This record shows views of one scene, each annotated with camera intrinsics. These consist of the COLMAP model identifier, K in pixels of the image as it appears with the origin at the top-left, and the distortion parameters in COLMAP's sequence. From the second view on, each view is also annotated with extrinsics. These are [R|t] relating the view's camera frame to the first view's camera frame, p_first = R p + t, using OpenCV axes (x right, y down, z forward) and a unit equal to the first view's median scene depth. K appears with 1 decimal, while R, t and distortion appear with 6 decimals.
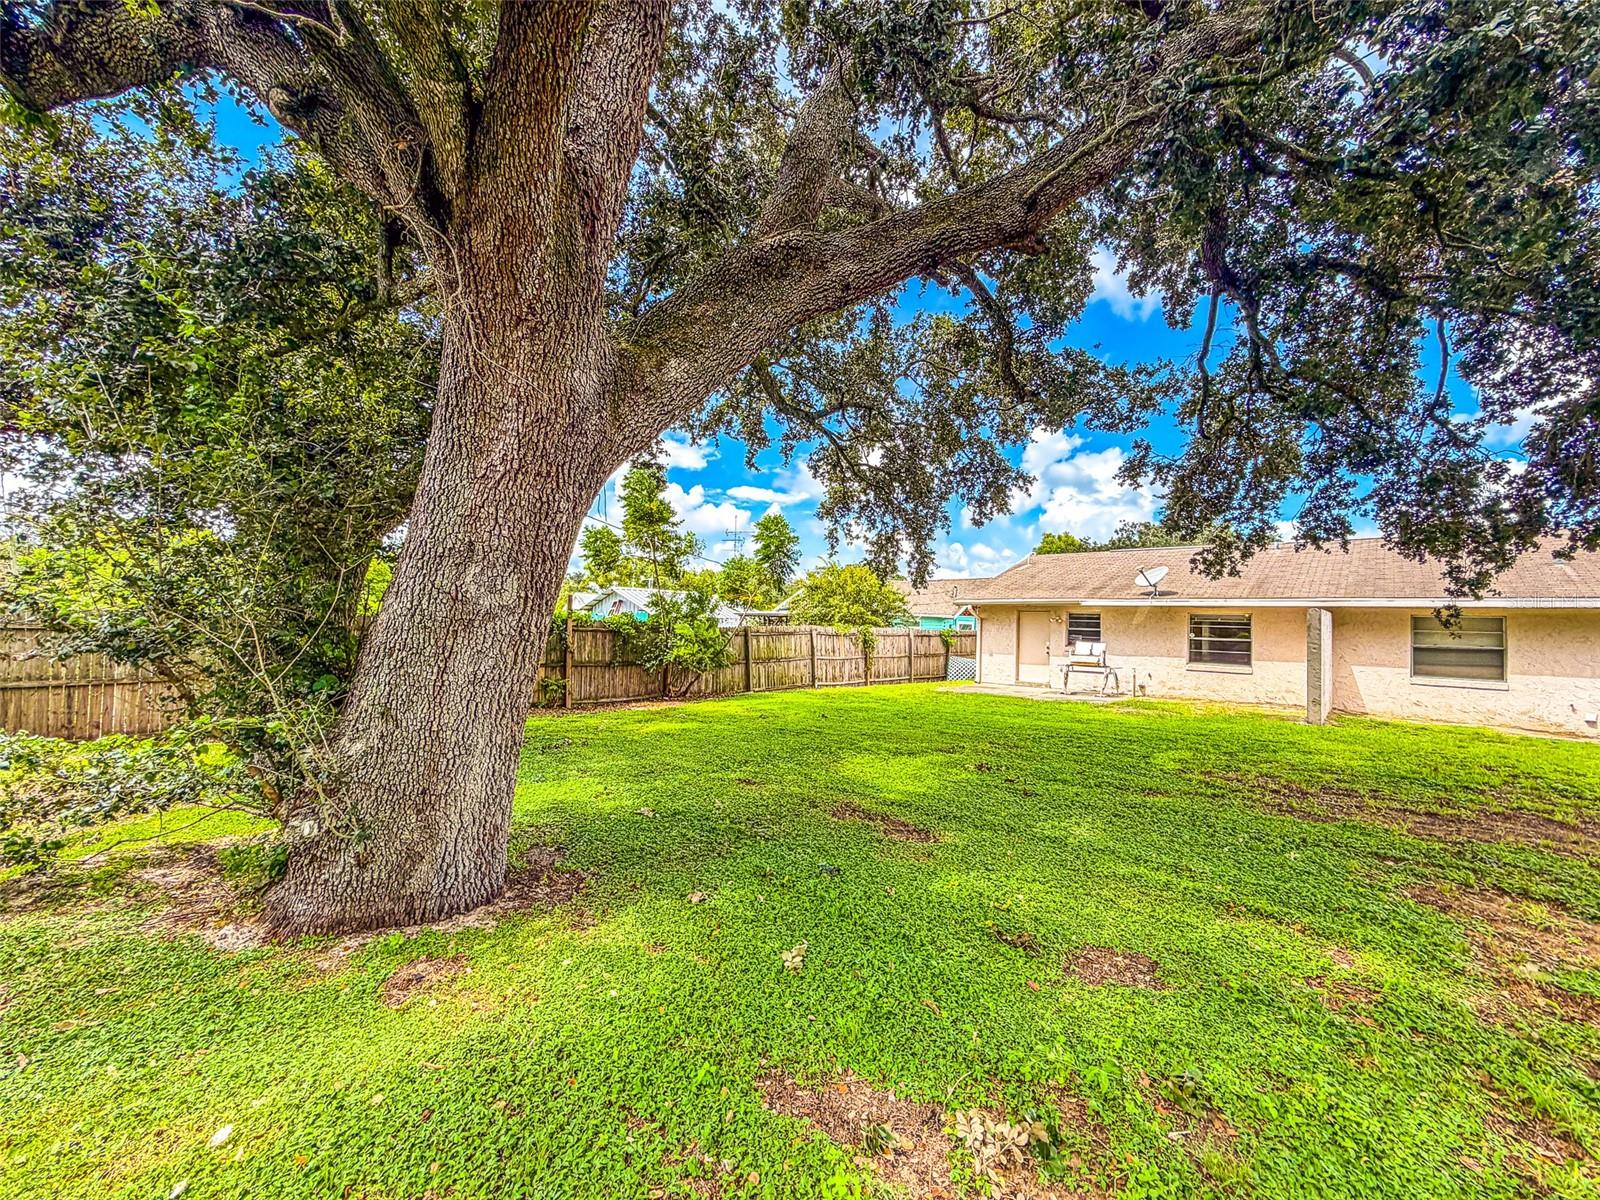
lens RADIAL K [[642.5, 0, 800.0], [0, 642.5, 600.0], [0, 0, 1]] dist [-0.002087, -0.000637]
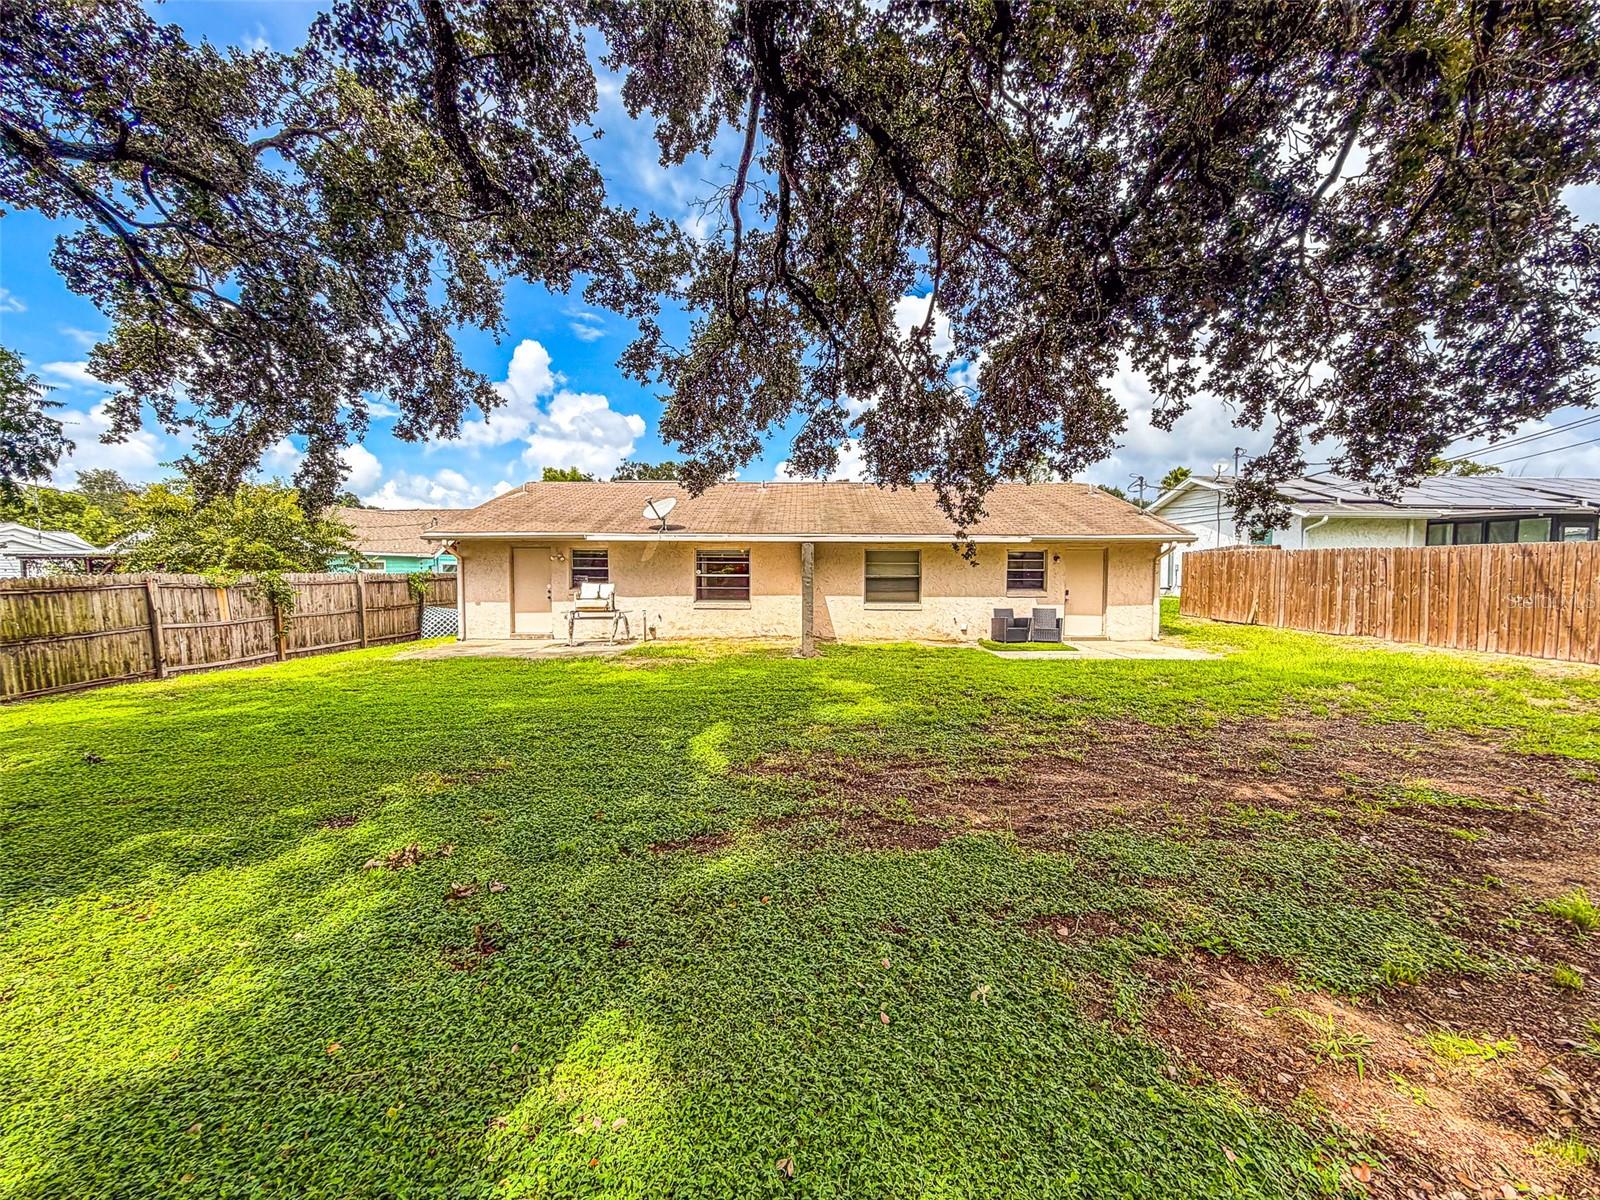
lens RADIAL K [[642.5, 0, 800.0], [0, 642.5, 600.0], [0, 0, 1]] dist [-0.002087, -0.000637]
pose [[0.758435, -0.057828, 0.649179, 0.102901], [-0.006461, 0.995340, 0.096212, 0.003278], [-0.651717, -0.077165, 0.754527, 0.179417]]
